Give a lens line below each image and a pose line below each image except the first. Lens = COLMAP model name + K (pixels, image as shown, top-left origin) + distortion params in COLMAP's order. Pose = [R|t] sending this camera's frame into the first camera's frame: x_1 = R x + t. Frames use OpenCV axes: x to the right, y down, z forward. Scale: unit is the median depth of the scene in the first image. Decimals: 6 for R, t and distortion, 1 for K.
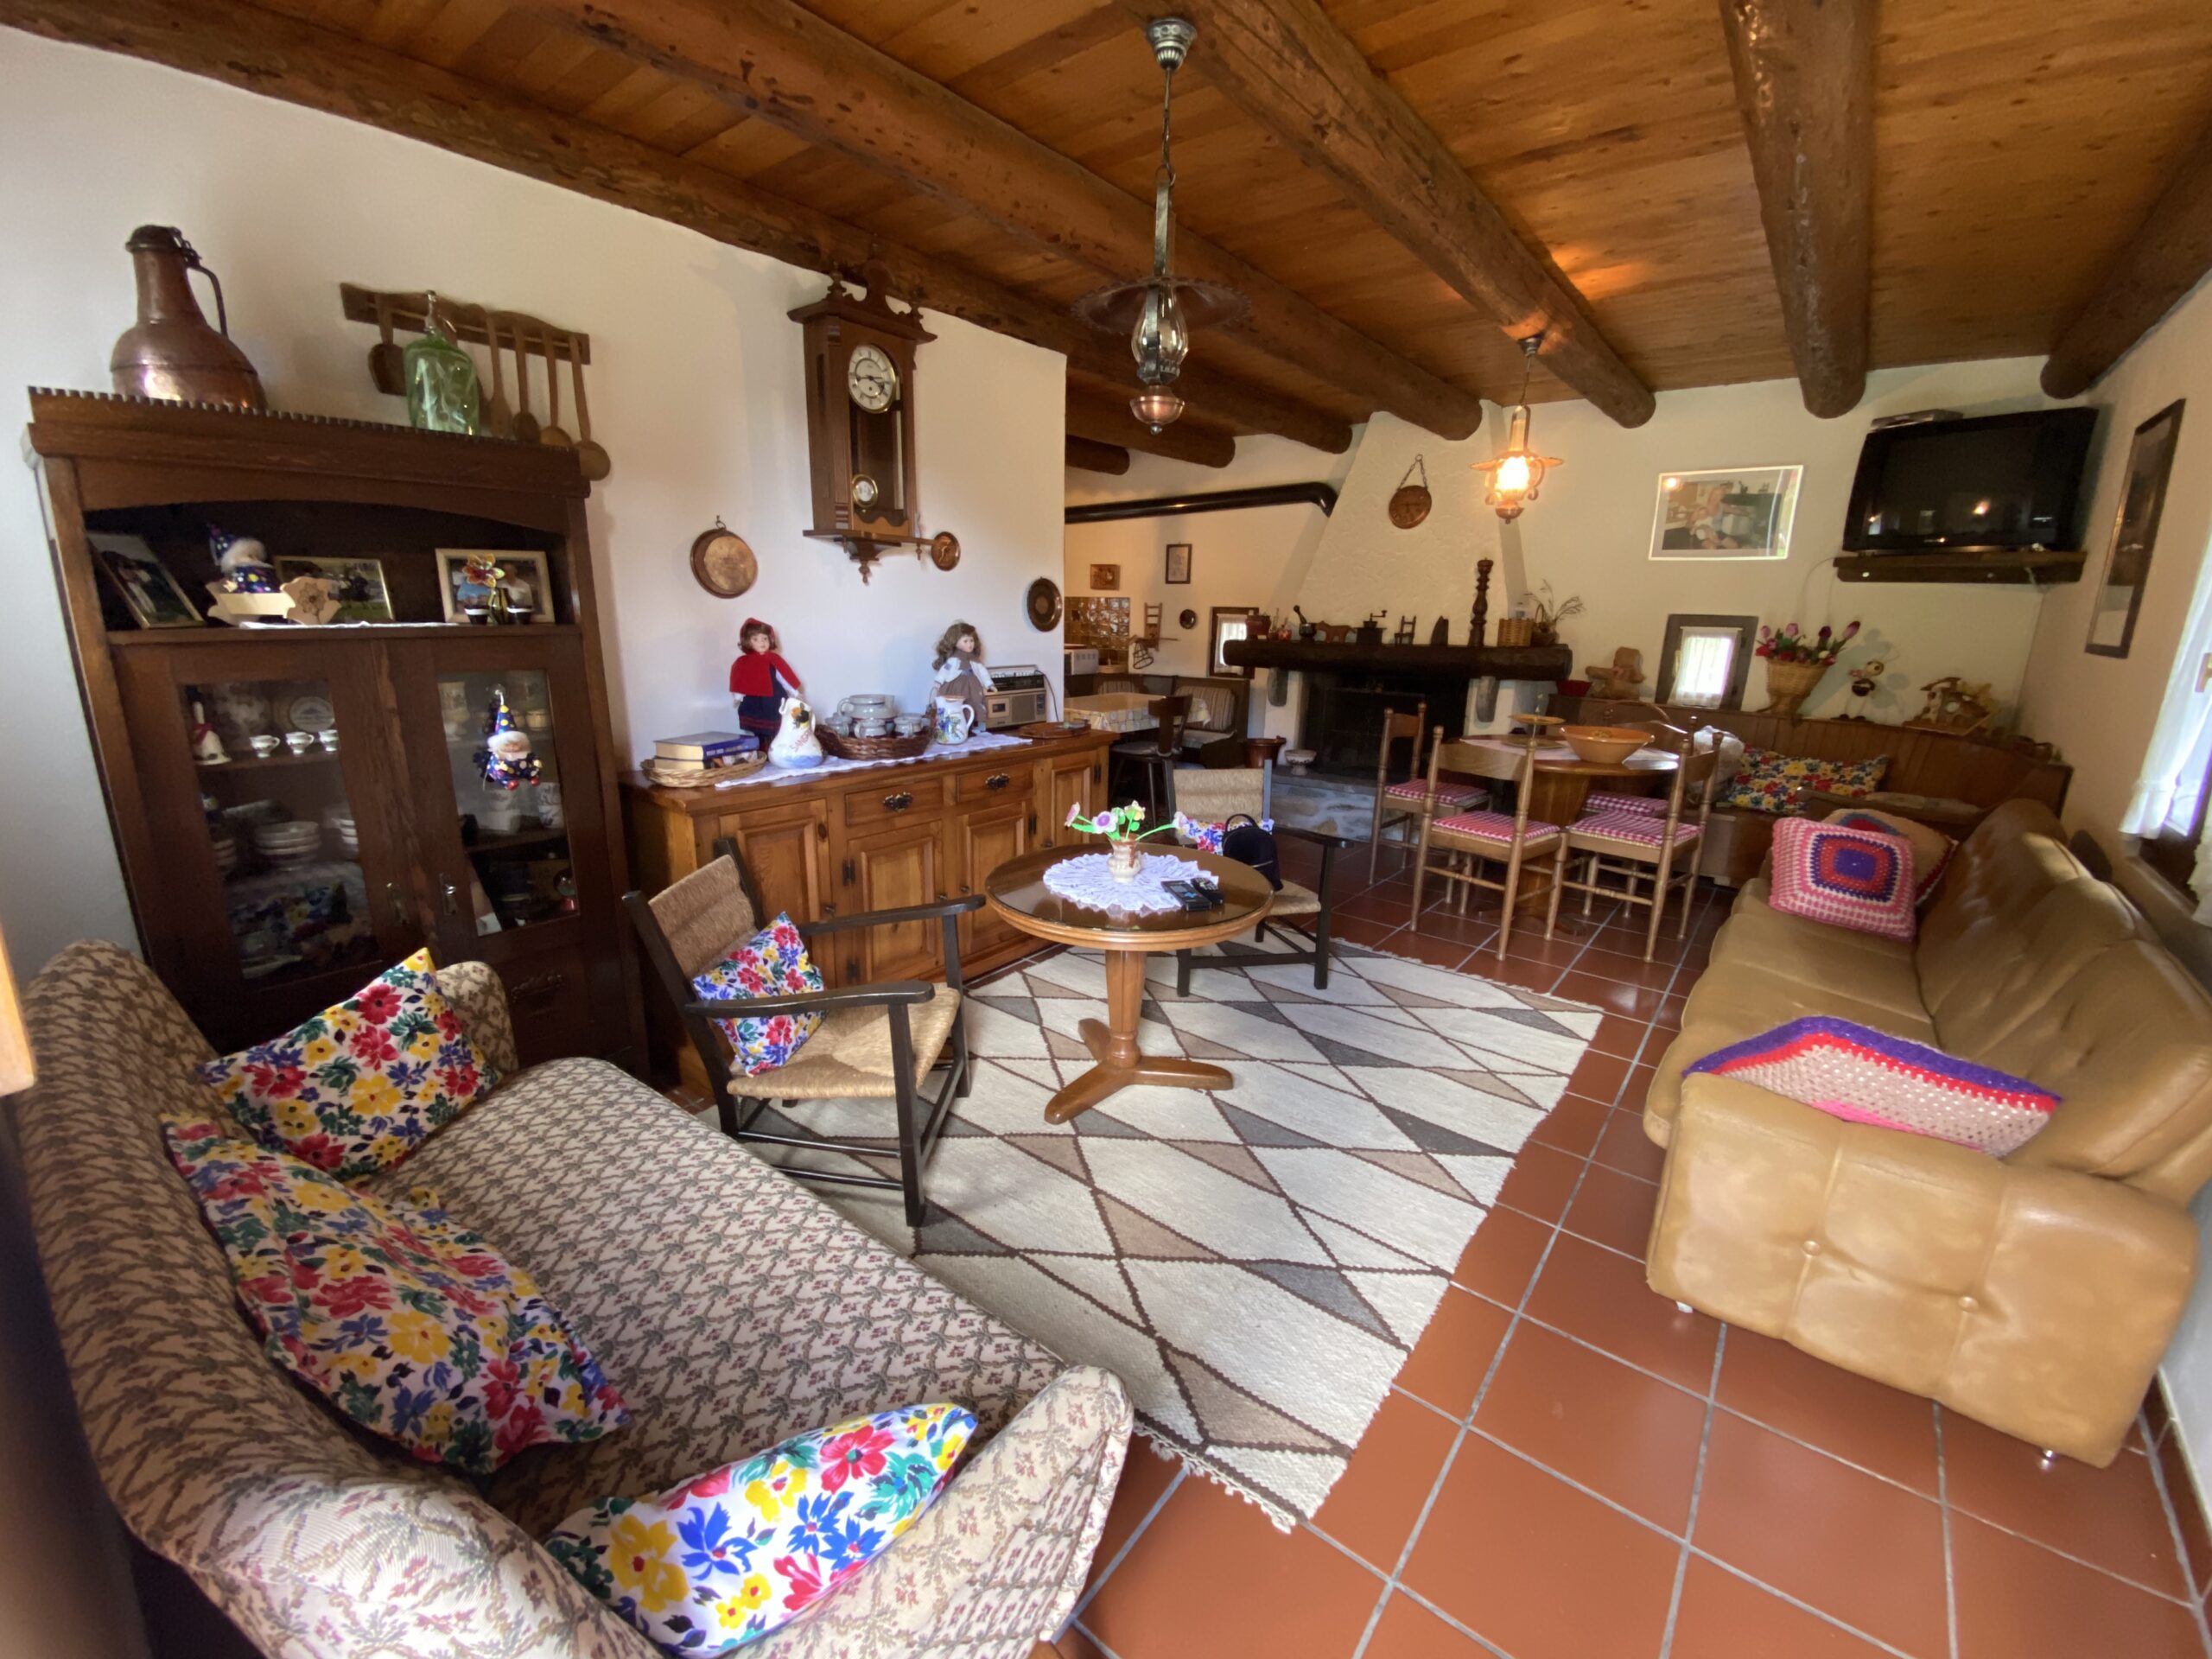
lens RADIAL K [[908.9, 0, 1106.0], [0, 908.9, 829.5], [0, 0, 1]] dist [0.000722, -0.000312]
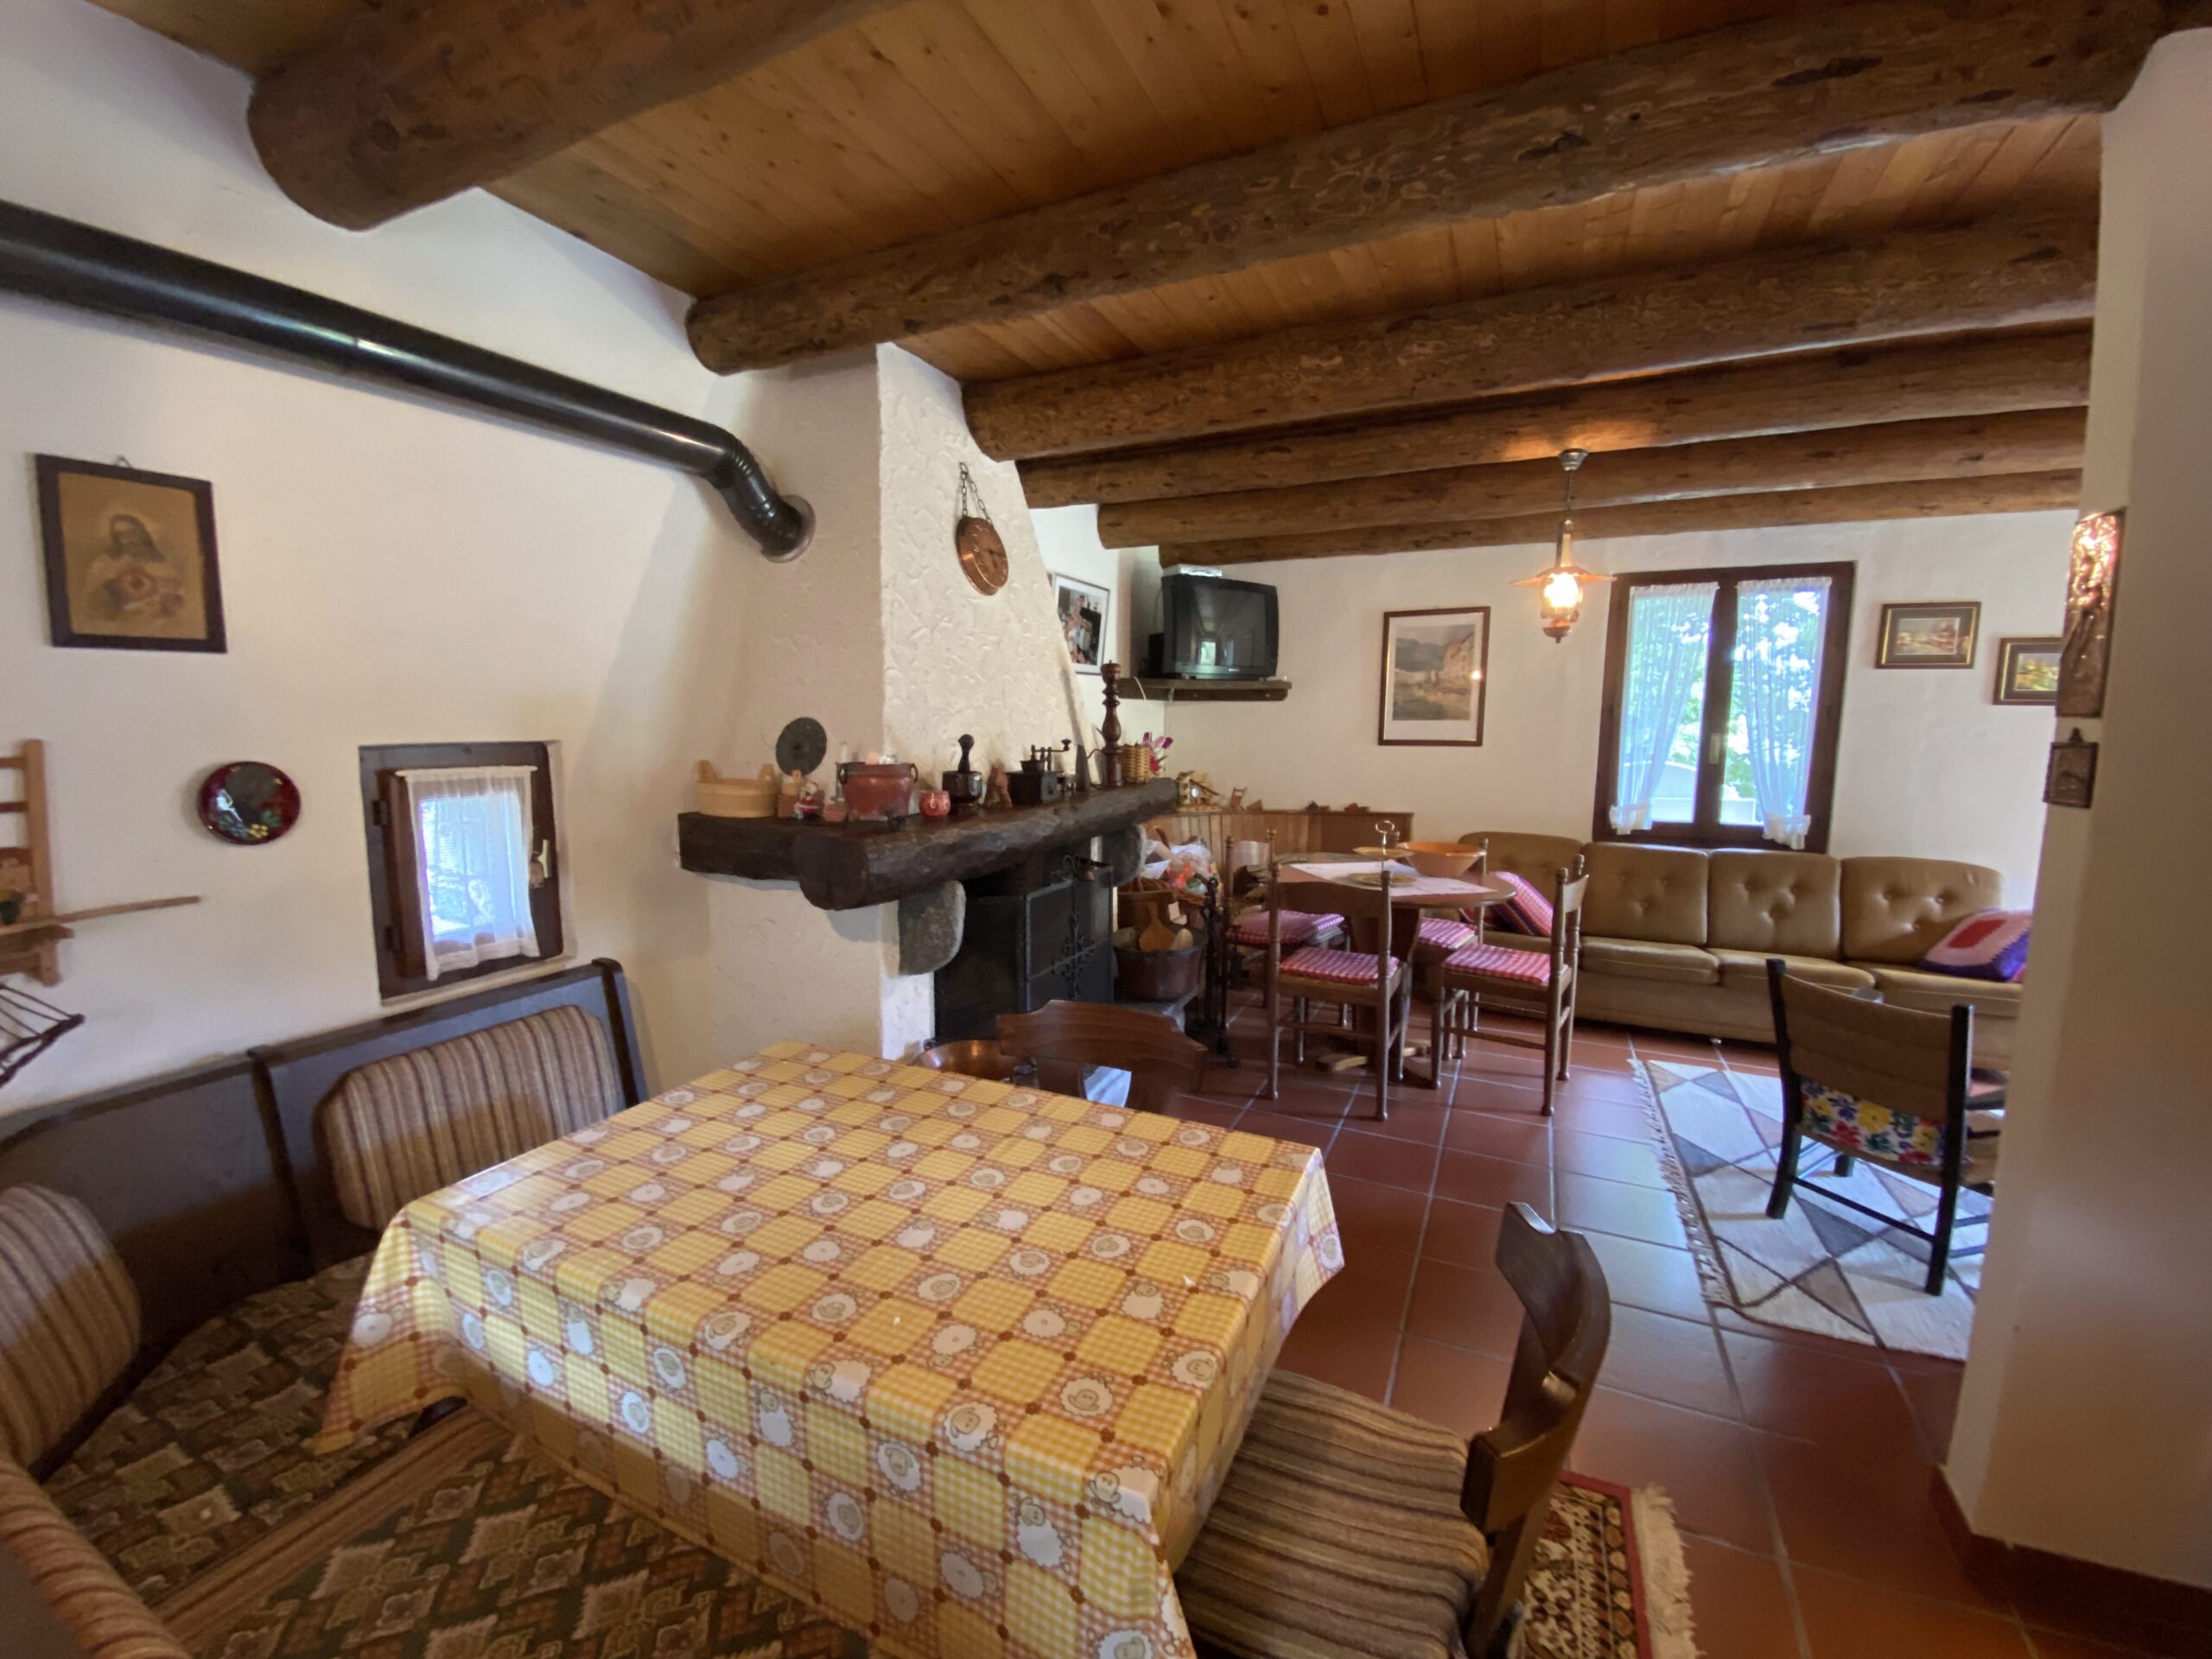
lens RADIAL K [[908.9, 0, 1106.0], [0, 908.9, 829.5], [0, 0, 1]] dist [0.000722, -0.000312]
pose [[-0.224522, -0.128245, 0.965993, -0.232670], [0.234571, 0.955040, 0.181312, -0.269368], [-0.945815, 0.267303, -0.184345, 1.044077]]
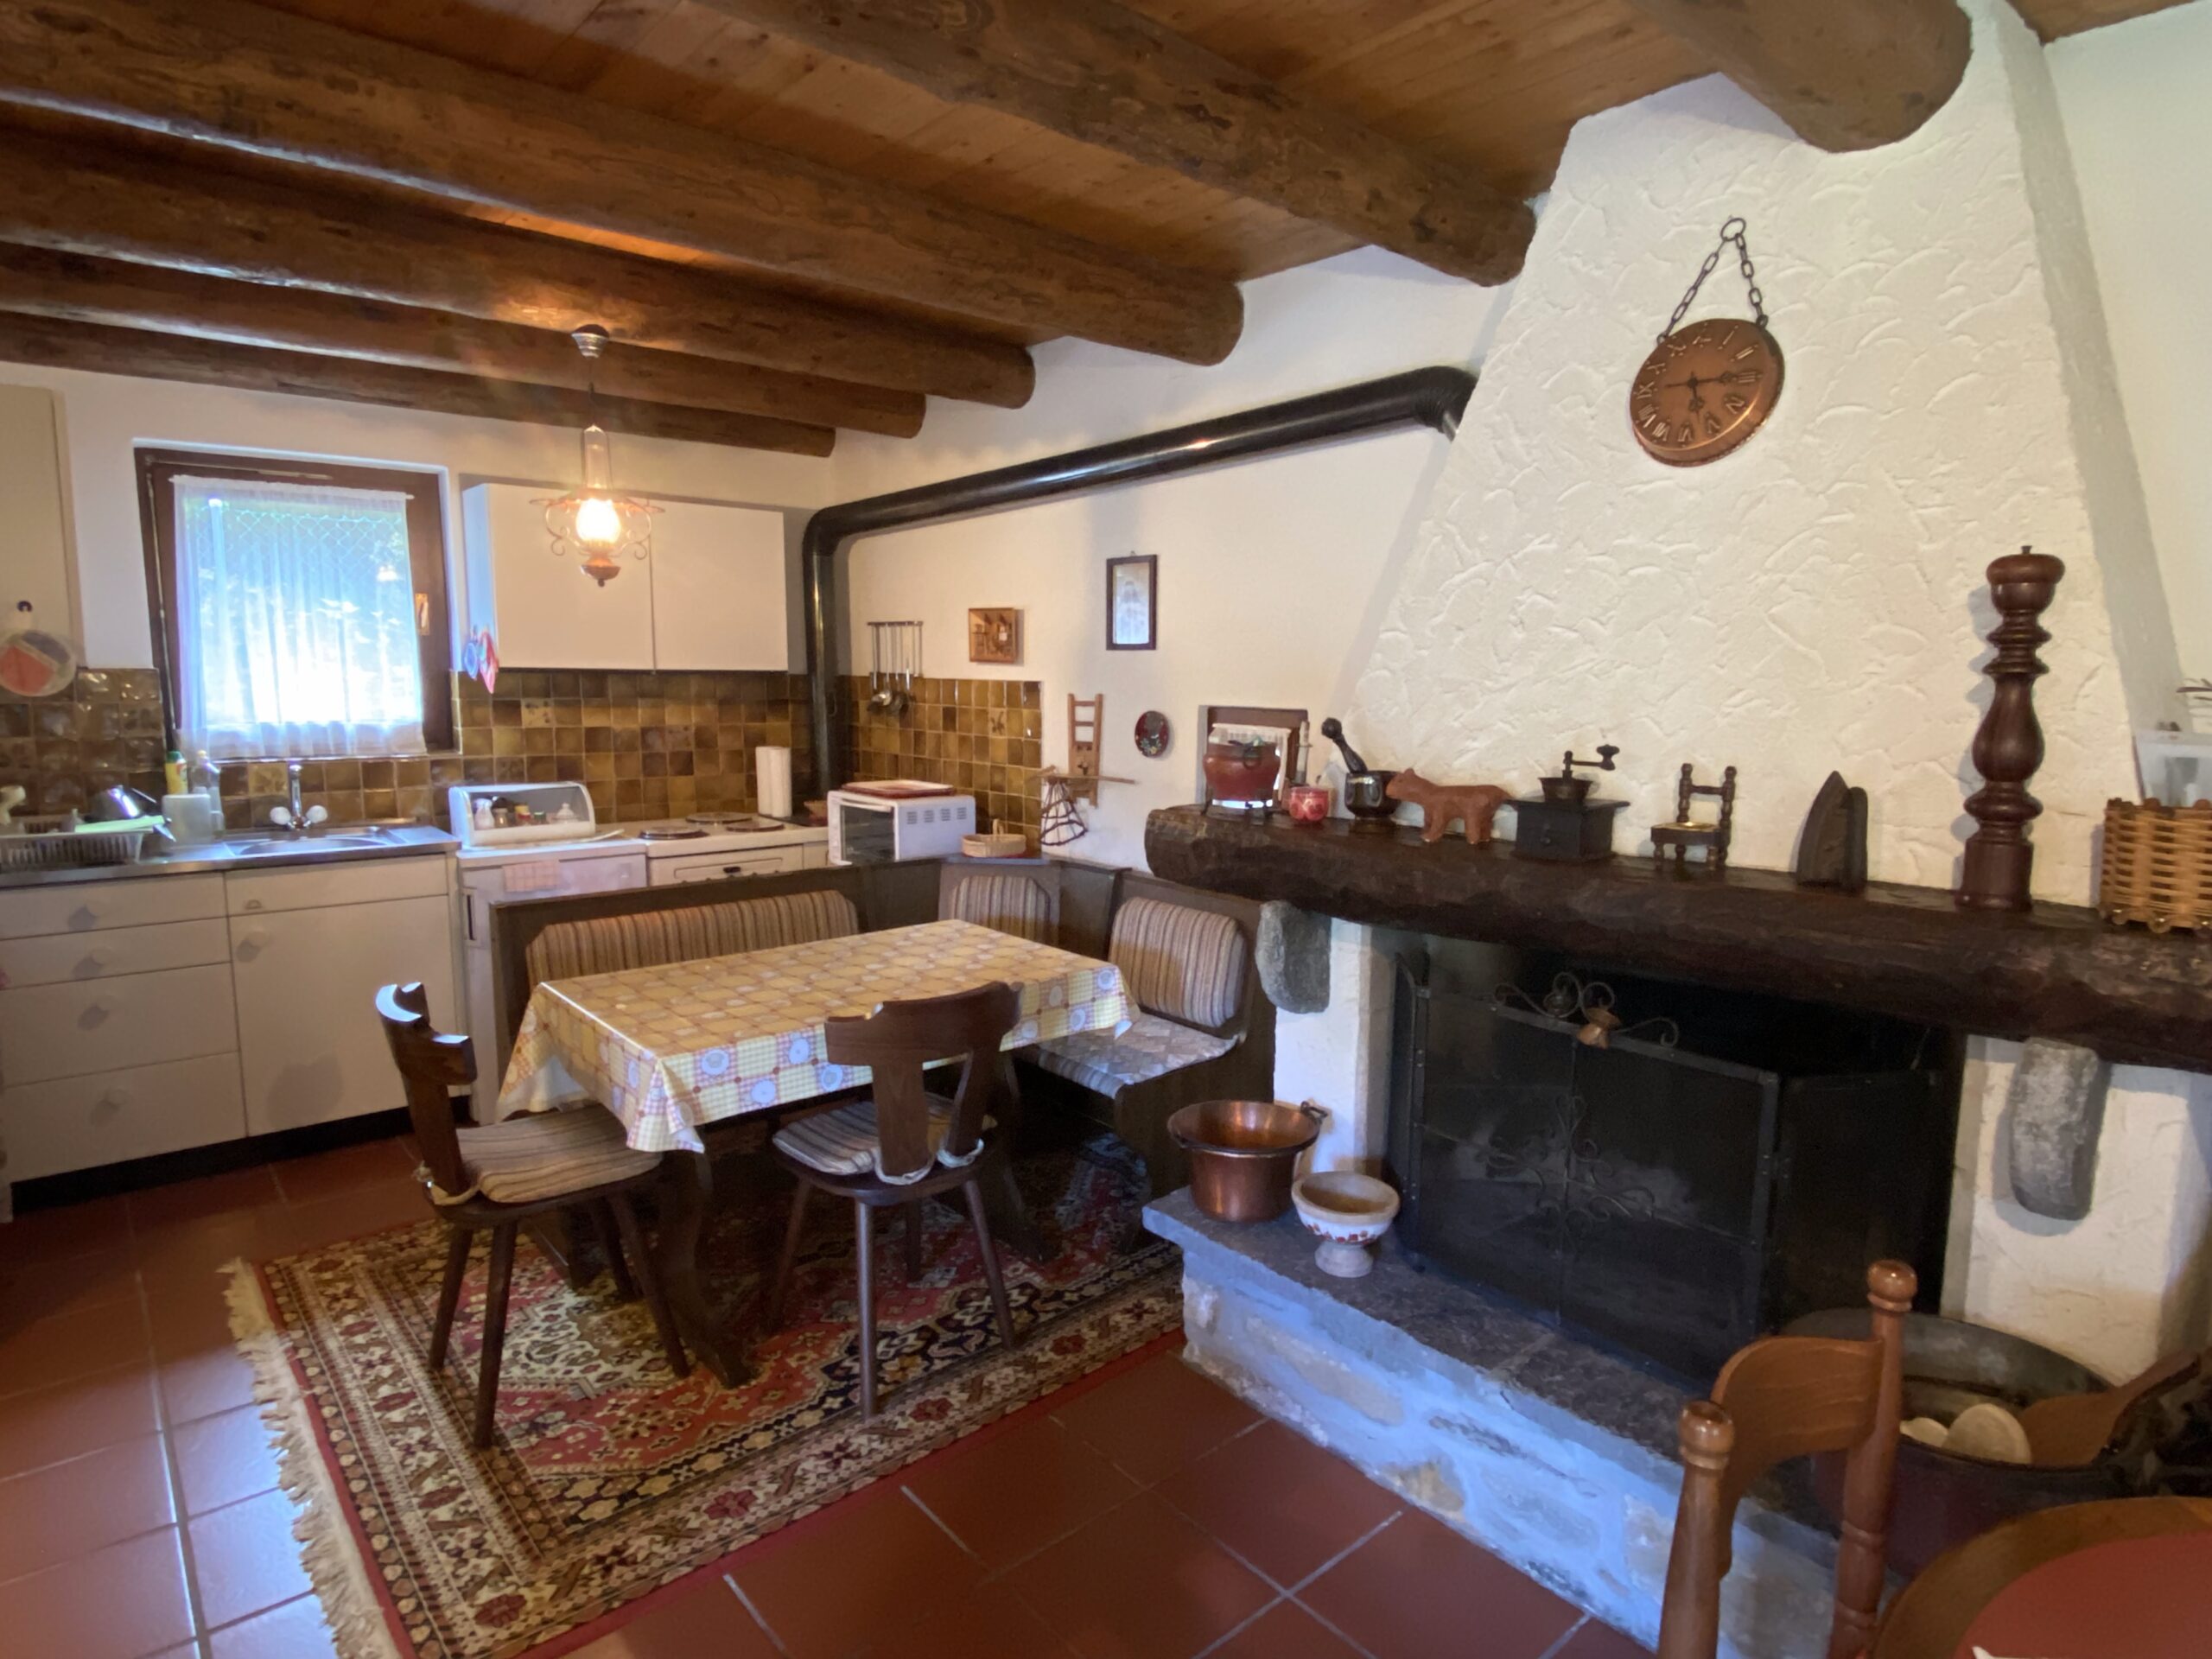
lens RADIAL K [[1227.4, 0, 1115.5], [0, 1227.4, 799.3], [0, 0, 1]] dist [-0.022376, 0.000839]
pose [[0.983586, 0.028880, -0.178111, 0.212118], [-0.054586, 0.988481, -0.141159, -0.154960], [0.171983, 0.148564, 0.973833, 0.582004]]
